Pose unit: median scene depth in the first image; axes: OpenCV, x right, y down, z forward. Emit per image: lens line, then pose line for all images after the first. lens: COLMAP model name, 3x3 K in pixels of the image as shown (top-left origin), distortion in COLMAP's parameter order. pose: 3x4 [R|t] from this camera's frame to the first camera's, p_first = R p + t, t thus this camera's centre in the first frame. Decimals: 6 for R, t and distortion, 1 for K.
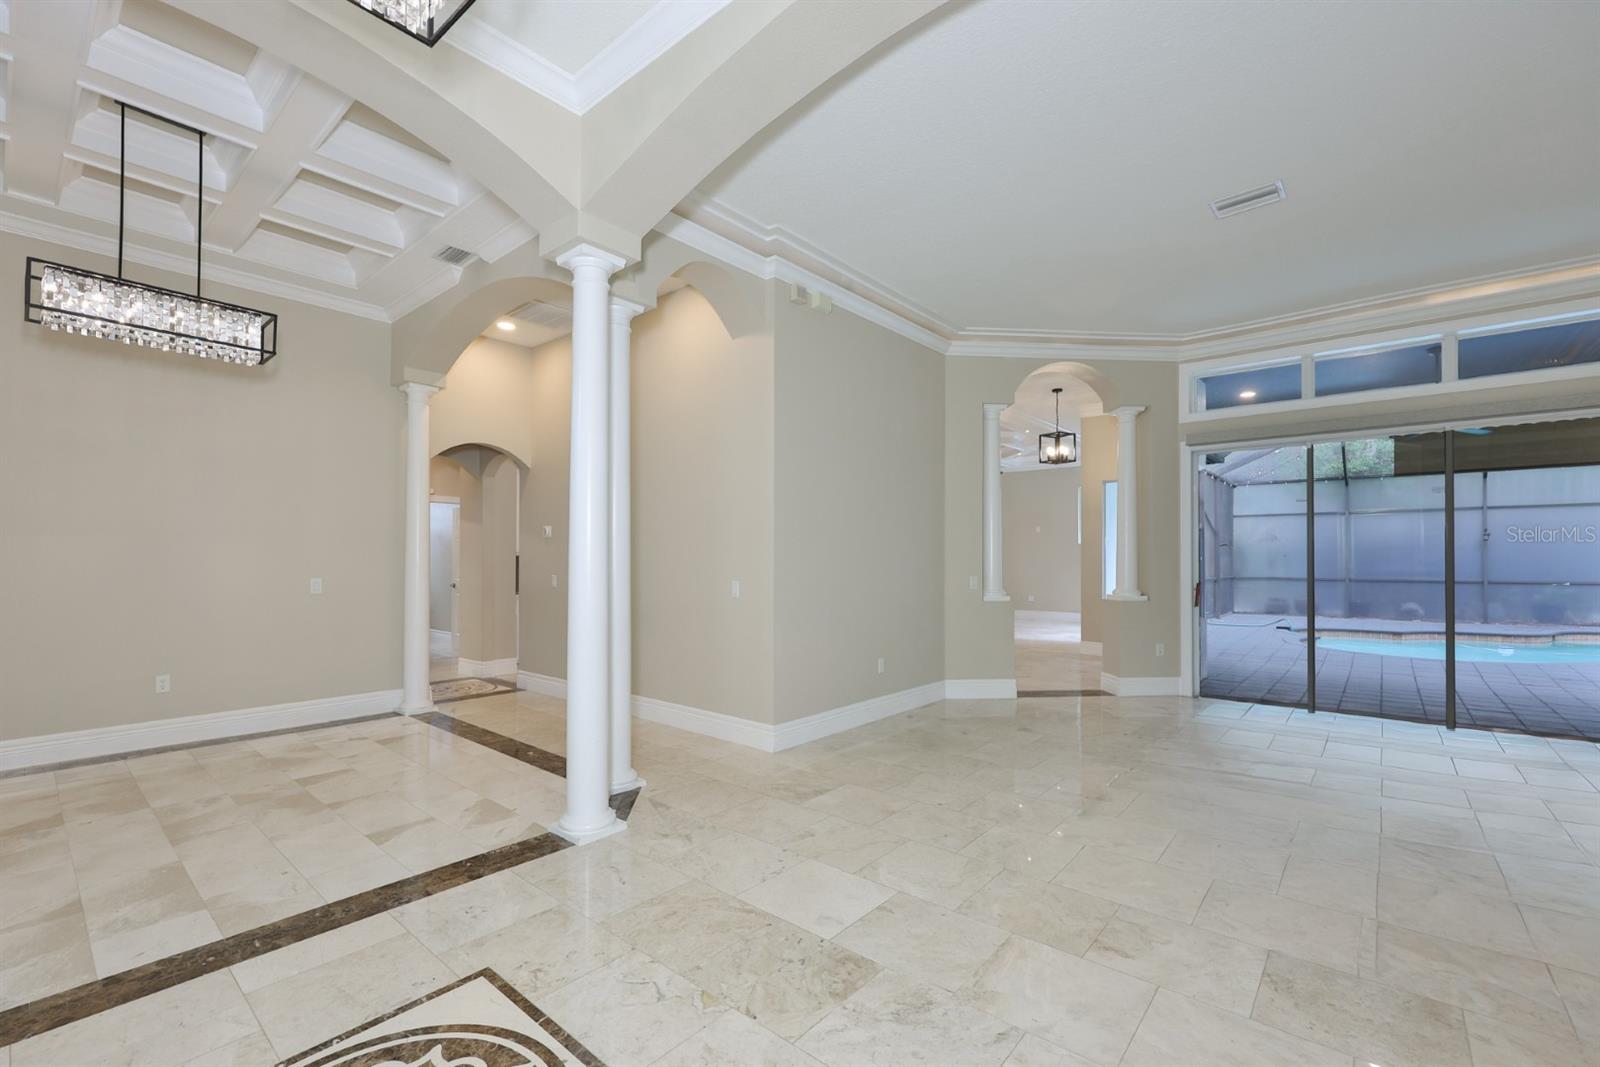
lens RADIAL K [[696.2, 0, 808.6], [0, 696.2, 554.3], [0, 0, 1]] dist [-0.002902, 0.000151]
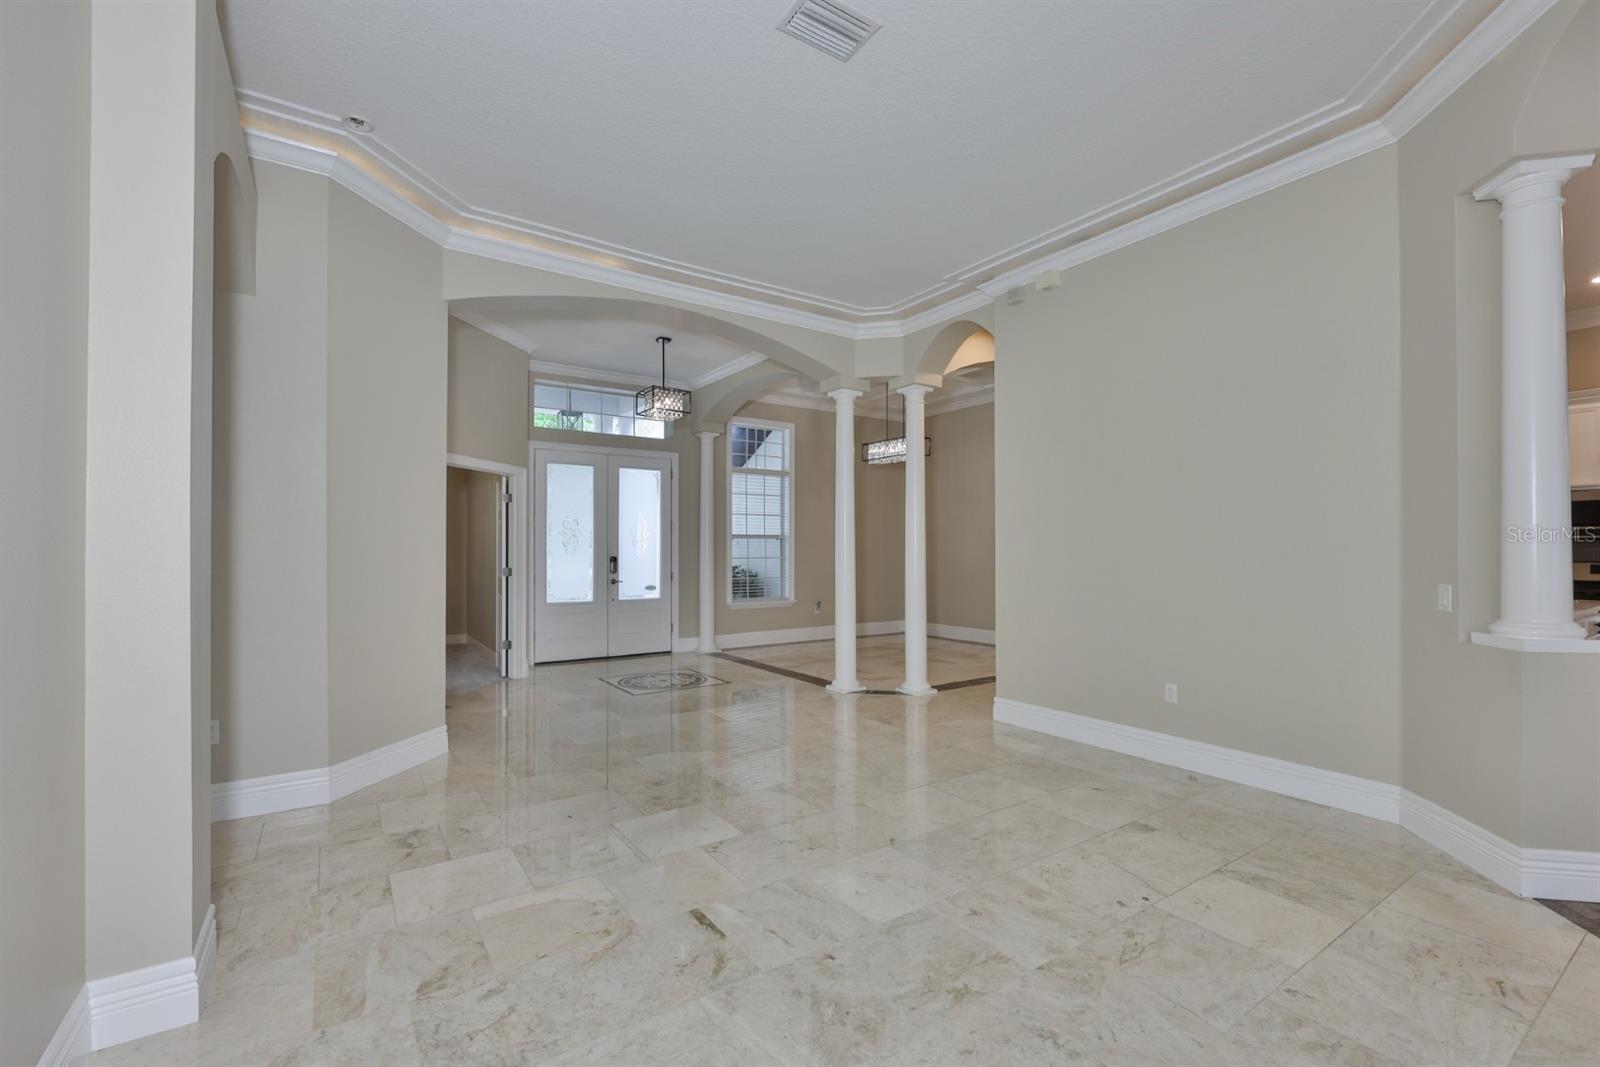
lens RADIAL K [[696.2, 0, 808.6], [0, 696.2, 554.3], [0, 0, 1]] dist [-0.002902, 0.000151]
pose [[-0.254436, 0.007336, -0.967062, 1.587992], [0.007701, 0.999955, 0.005560, 0.011734], [0.967059, -0.006033, -0.254481, 1.425132]]
